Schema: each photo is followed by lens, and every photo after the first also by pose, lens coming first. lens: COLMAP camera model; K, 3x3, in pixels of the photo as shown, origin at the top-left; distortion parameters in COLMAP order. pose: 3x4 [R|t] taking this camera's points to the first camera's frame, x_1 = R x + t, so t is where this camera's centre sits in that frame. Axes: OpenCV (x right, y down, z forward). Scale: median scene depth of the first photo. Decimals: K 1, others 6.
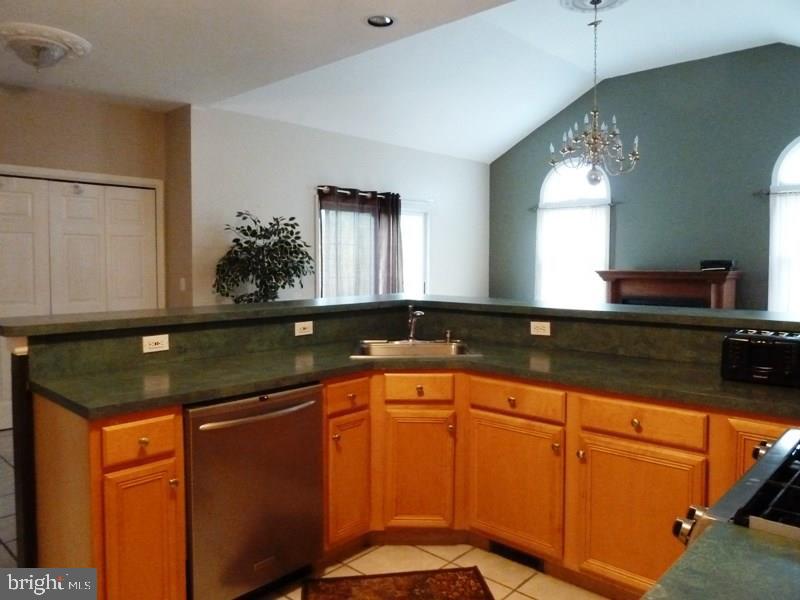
lens RADIAL K [[592.4, 0, 396.8], [0, 592.4, 288.8], [0, 0, 1]] dist [-0.051760, 0.032218]
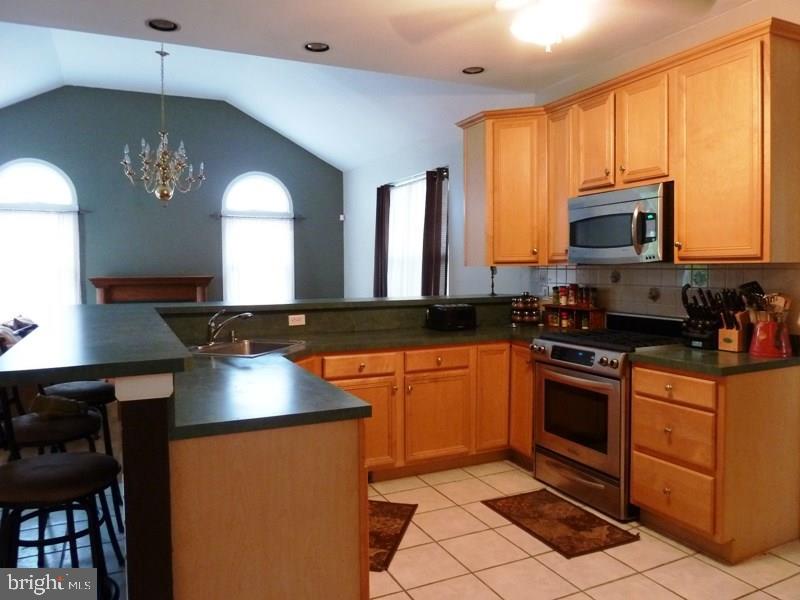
lens RADIAL K [[592.4, 0, 396.8], [0, 592.4, 288.8], [0, 0, 1]] dist [-0.051760, 0.032218]
pose [[0.358271, -0.032830, 0.933040, -0.456405], [0.045178, 0.998820, 0.017797, -0.007236], [-0.932524, 0.035777, 0.359332, 0.170149]]
